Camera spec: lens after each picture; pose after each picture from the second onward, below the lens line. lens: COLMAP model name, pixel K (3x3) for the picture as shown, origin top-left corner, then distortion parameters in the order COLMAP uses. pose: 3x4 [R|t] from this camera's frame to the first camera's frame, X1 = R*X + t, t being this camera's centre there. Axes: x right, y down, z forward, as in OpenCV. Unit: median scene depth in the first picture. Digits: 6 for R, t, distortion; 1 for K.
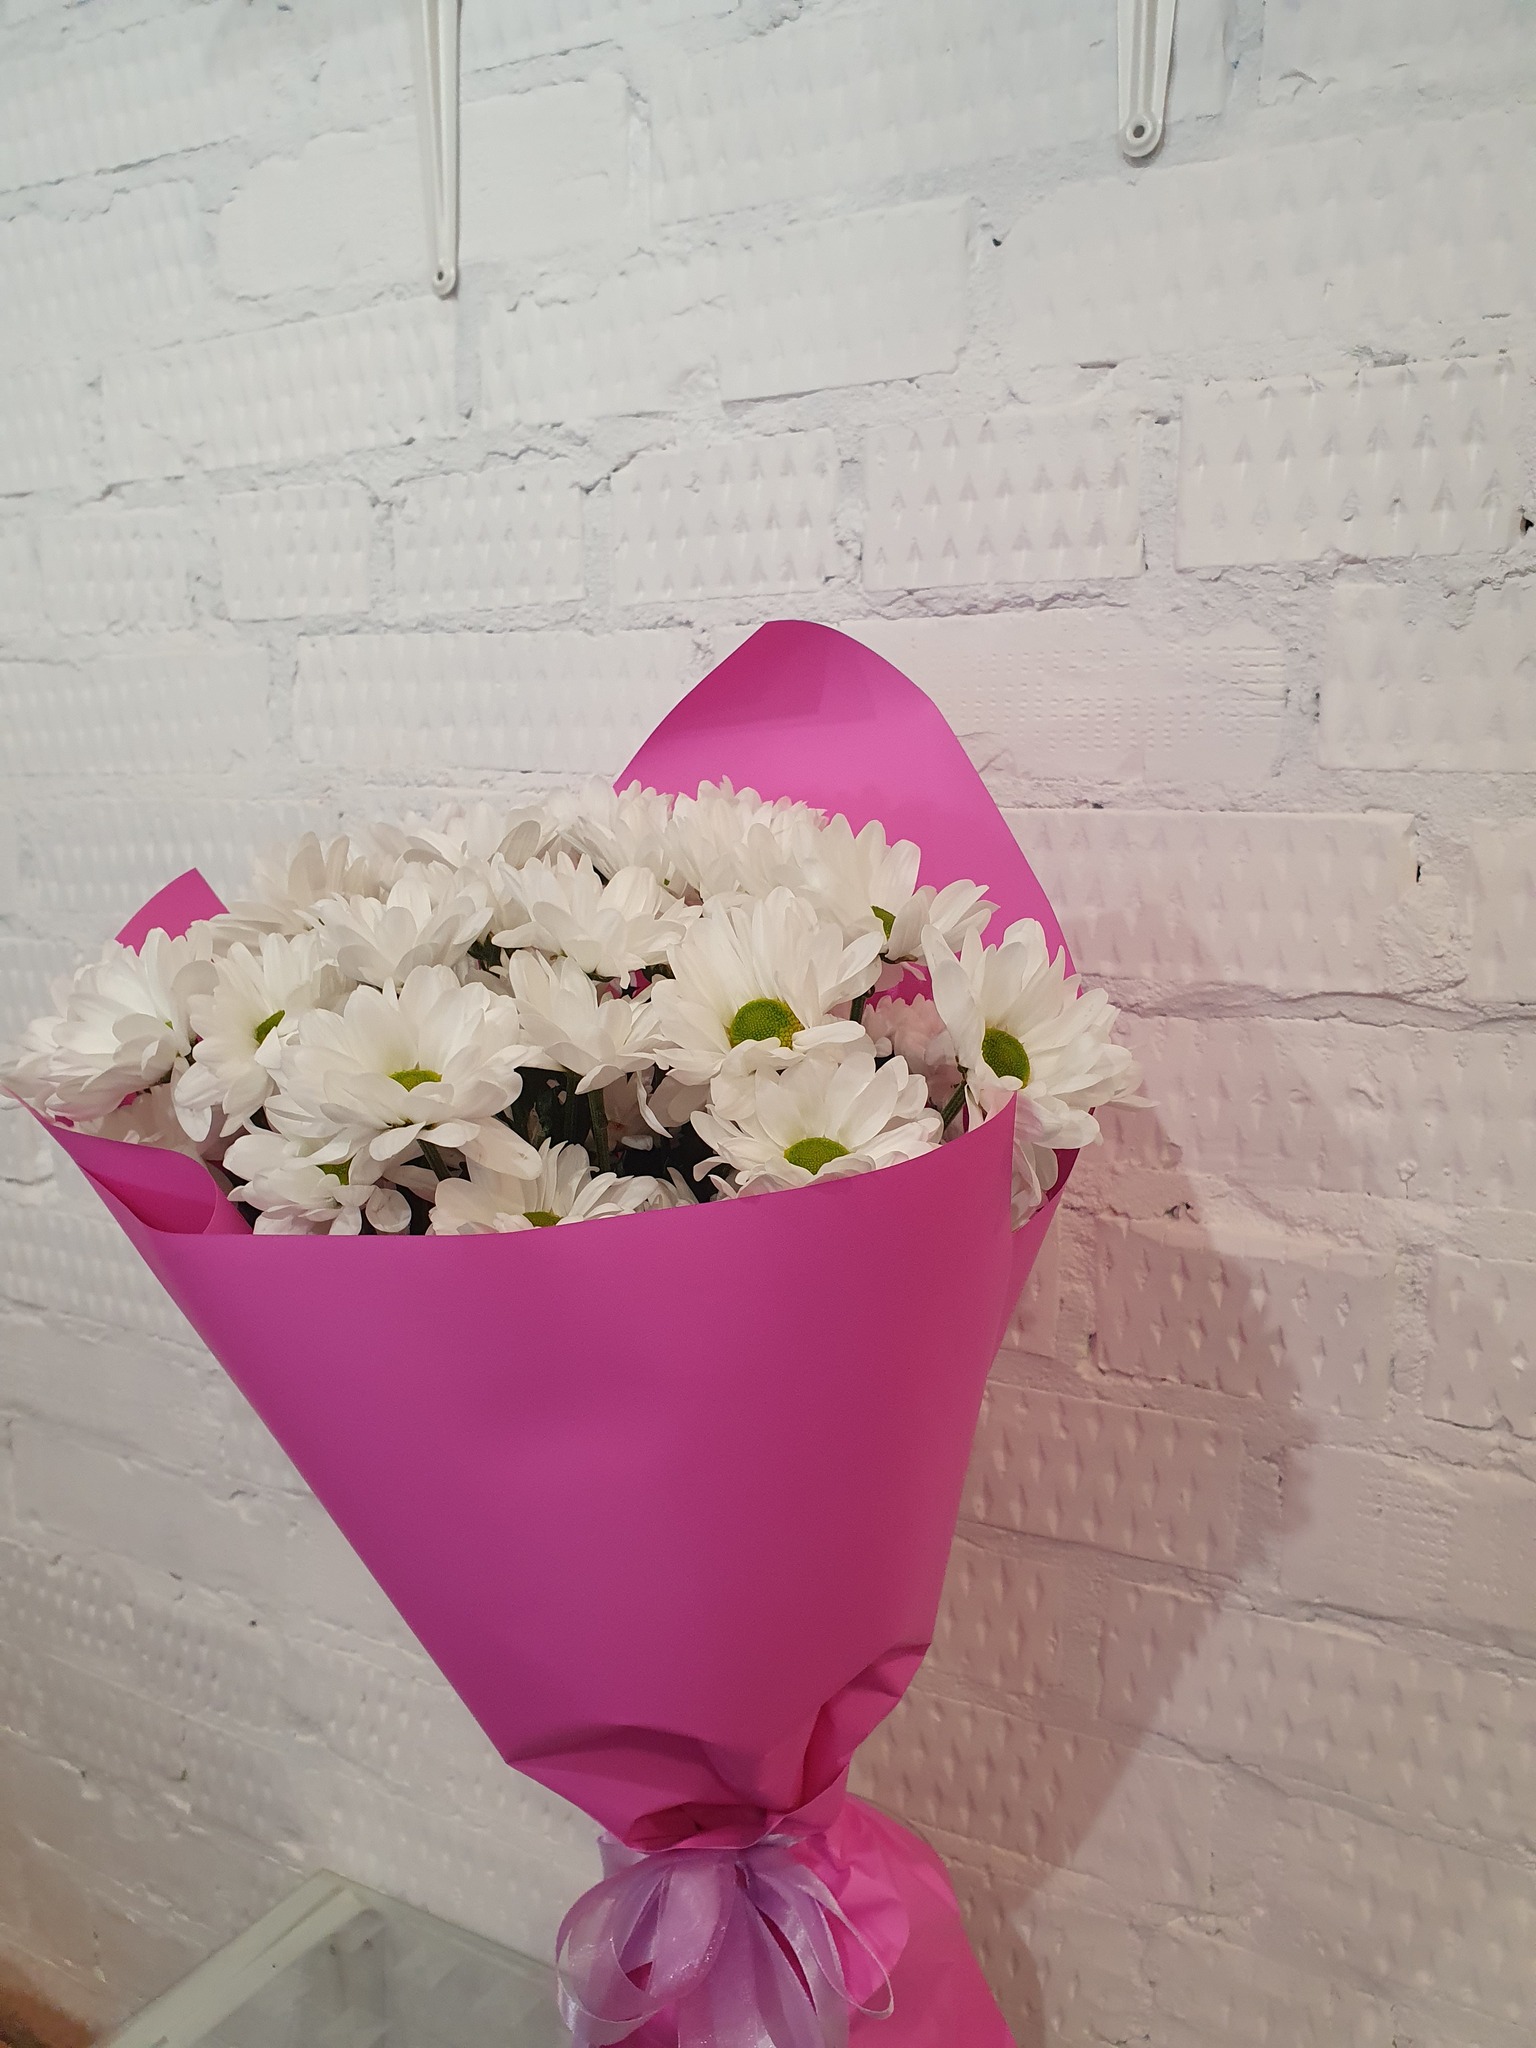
lens RADIAL K [[1632.0, 0, 752.1], [0, 1632.0, 1065.3], [0, 0, 1]] dist [-0.029774, 0.067867]
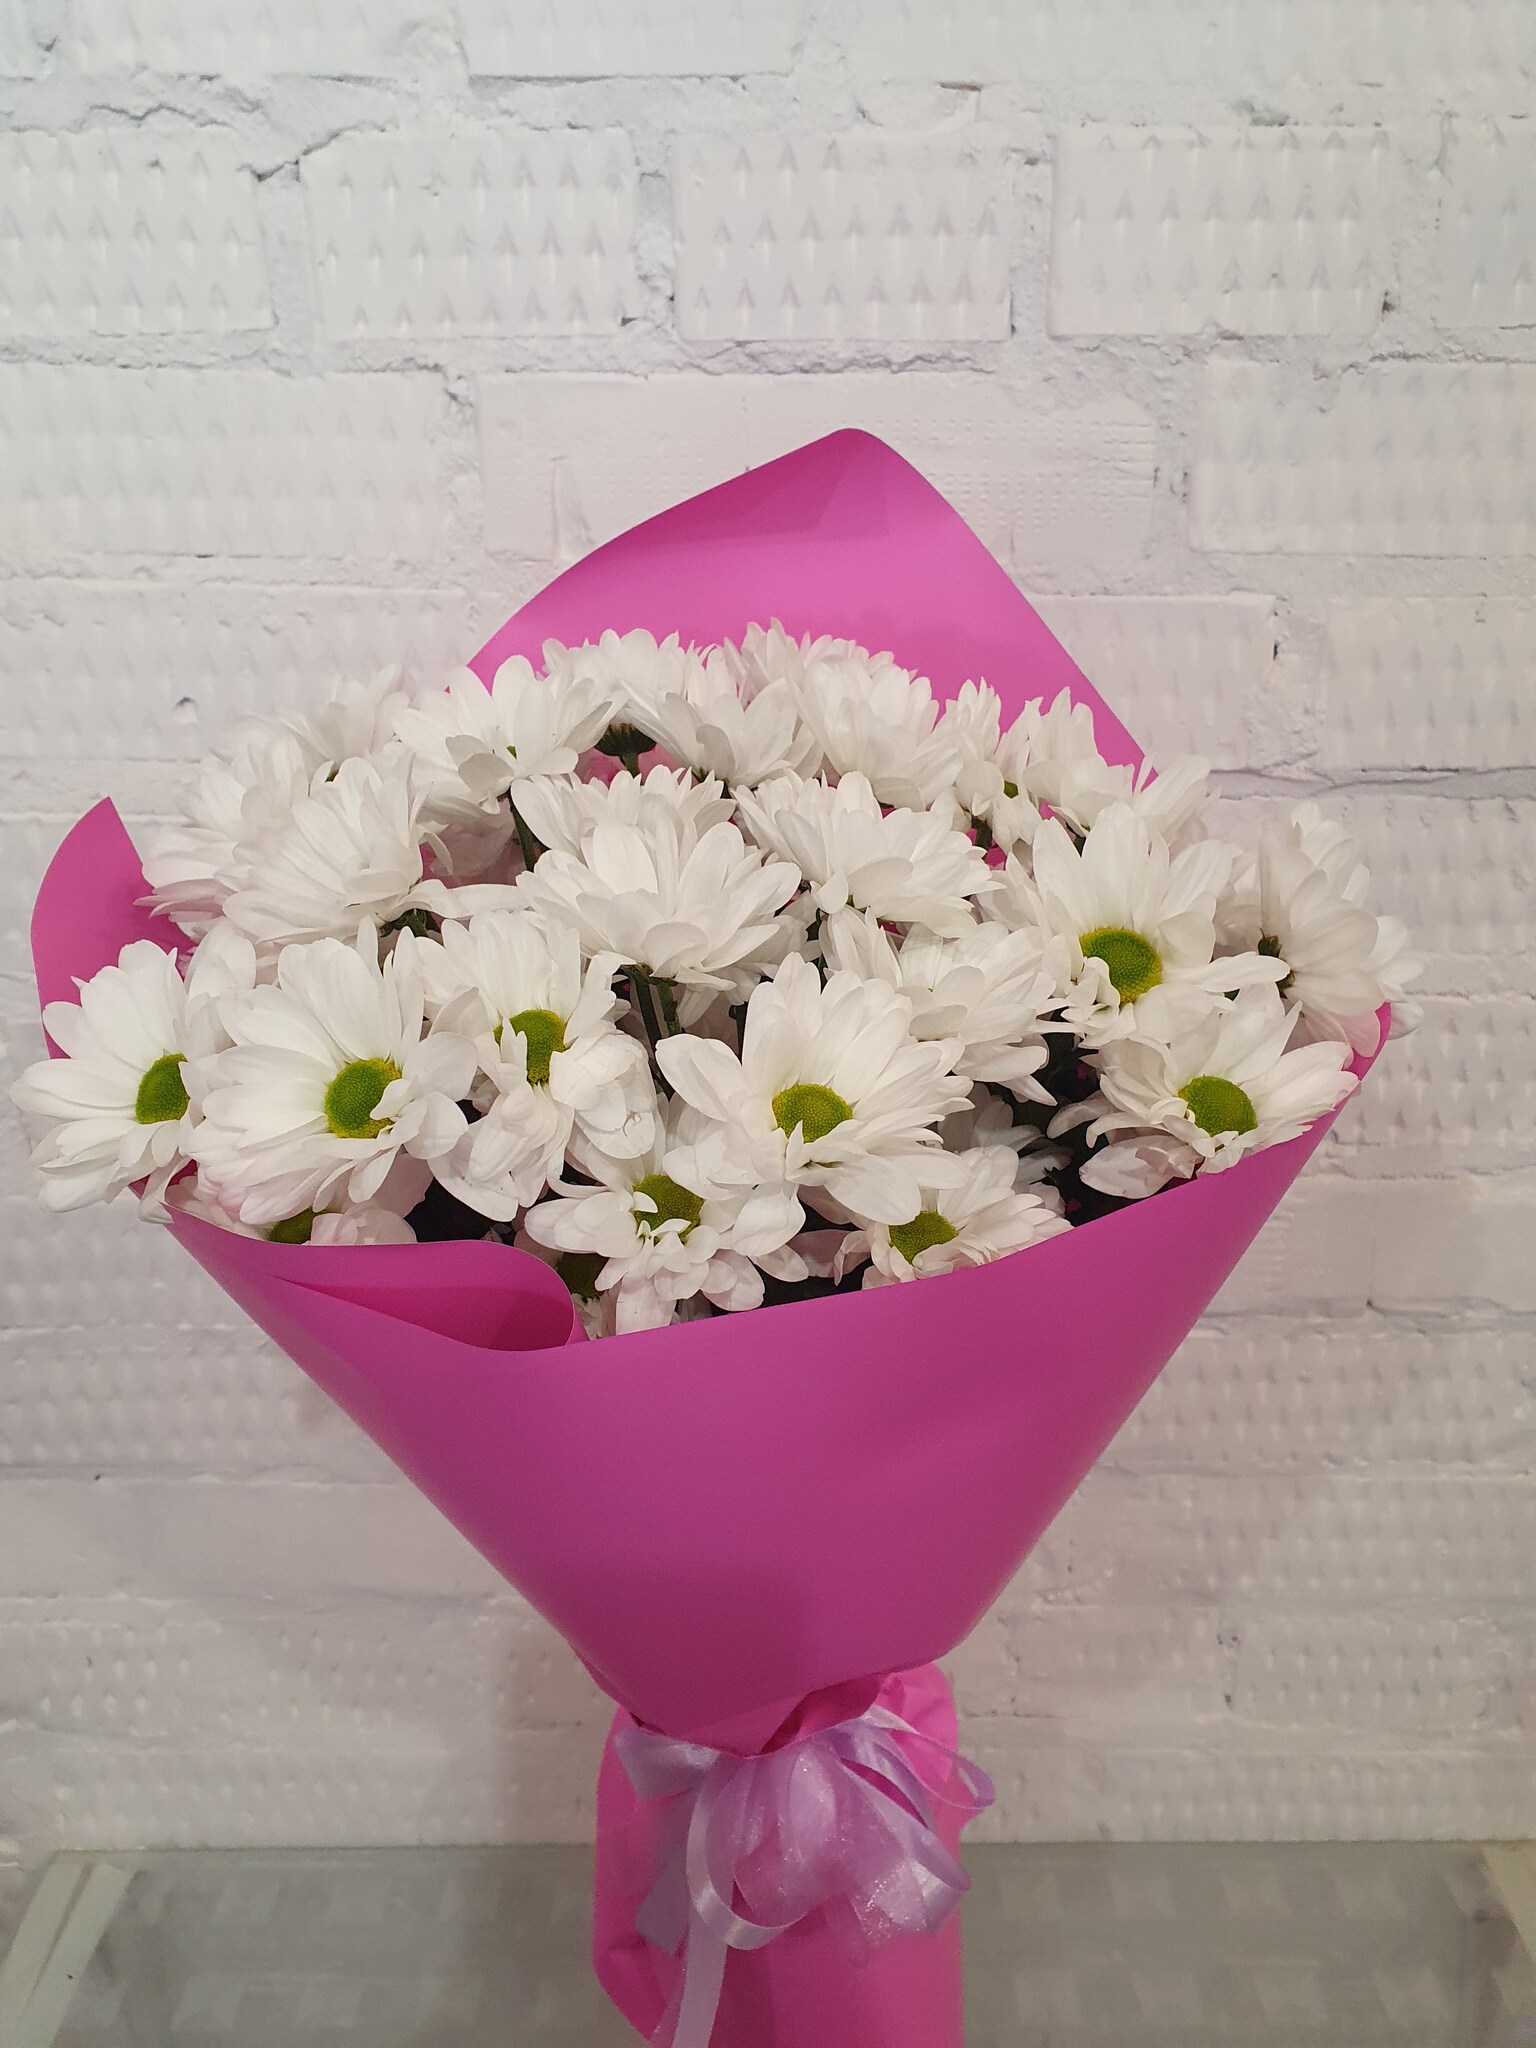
lens RADIAL K [[1630.9, 0, 759.3], [0, 1630.9, 1039.1], [0, 0, 1]] dist [-0.032344, 0.070474]
pose [[0.871945, -0.185375, 0.453154, -0.348891], [0.092108, 0.971133, 0.220038, -0.118331], [-0.480862, -0.150122, 0.863849, 0.186052]]
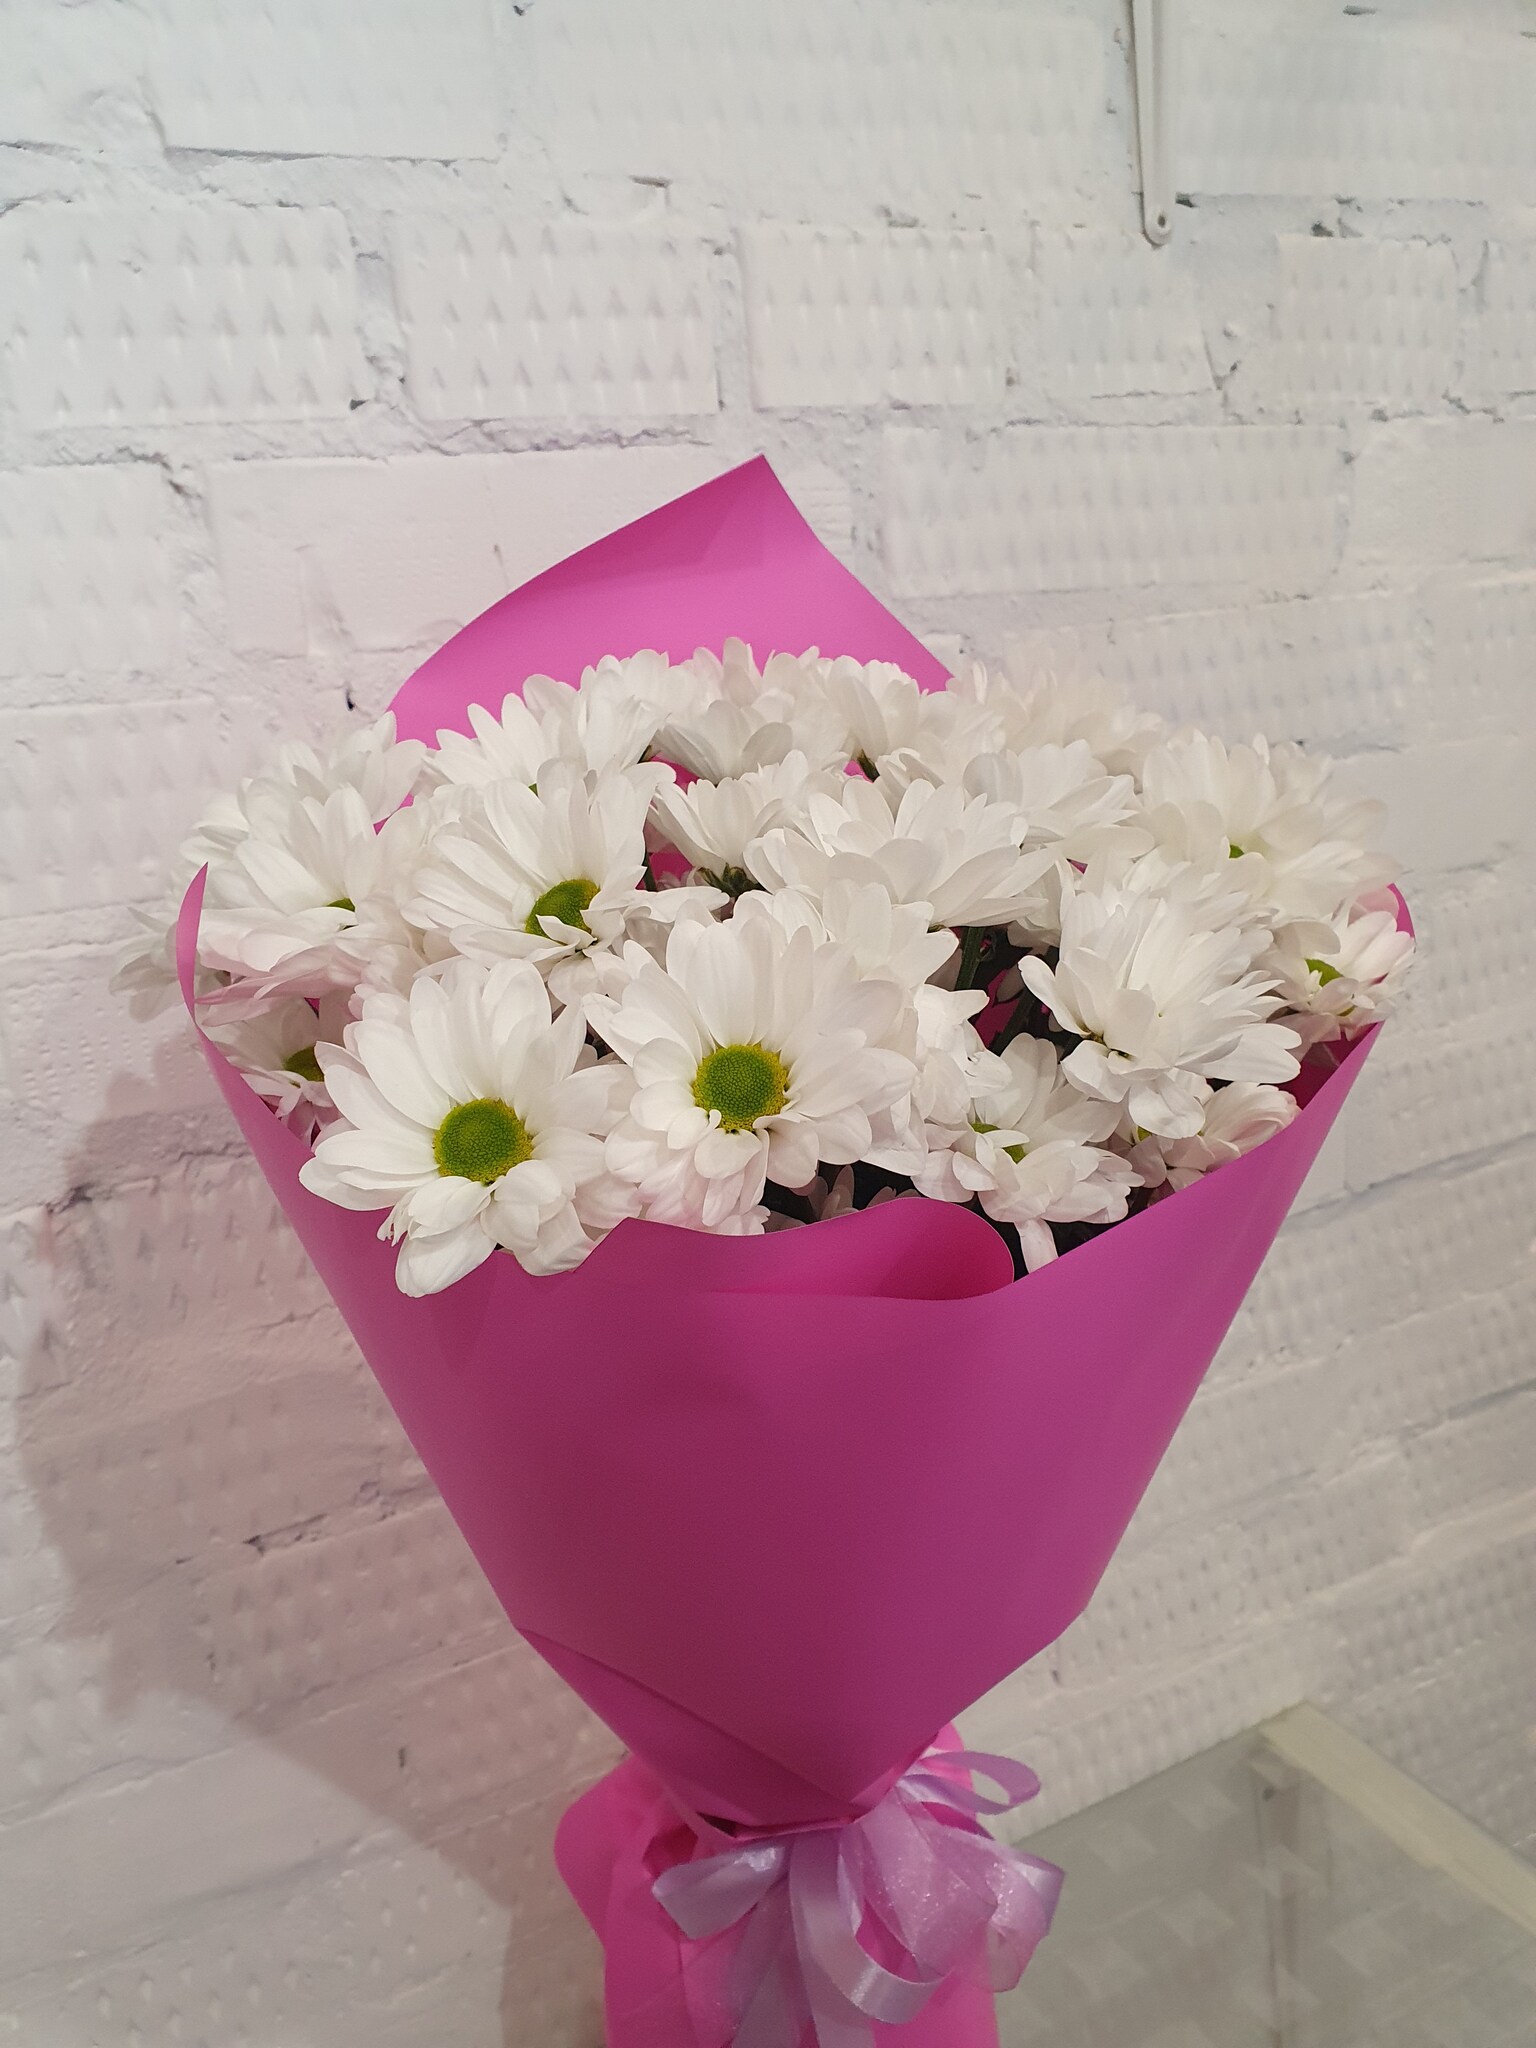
lens RADIAL K [[1630.9, 0, 755.4], [0, 1630.9, 1063.6], [0, 0, 1]] dist [-0.032344, 0.070474]
pose [[0.550298, -0.277424, 0.787533, -0.581879], [0.215398, 0.958432, 0.187115, -0.093938], [-0.806707, 0.066664, 0.587180, 0.390954]]
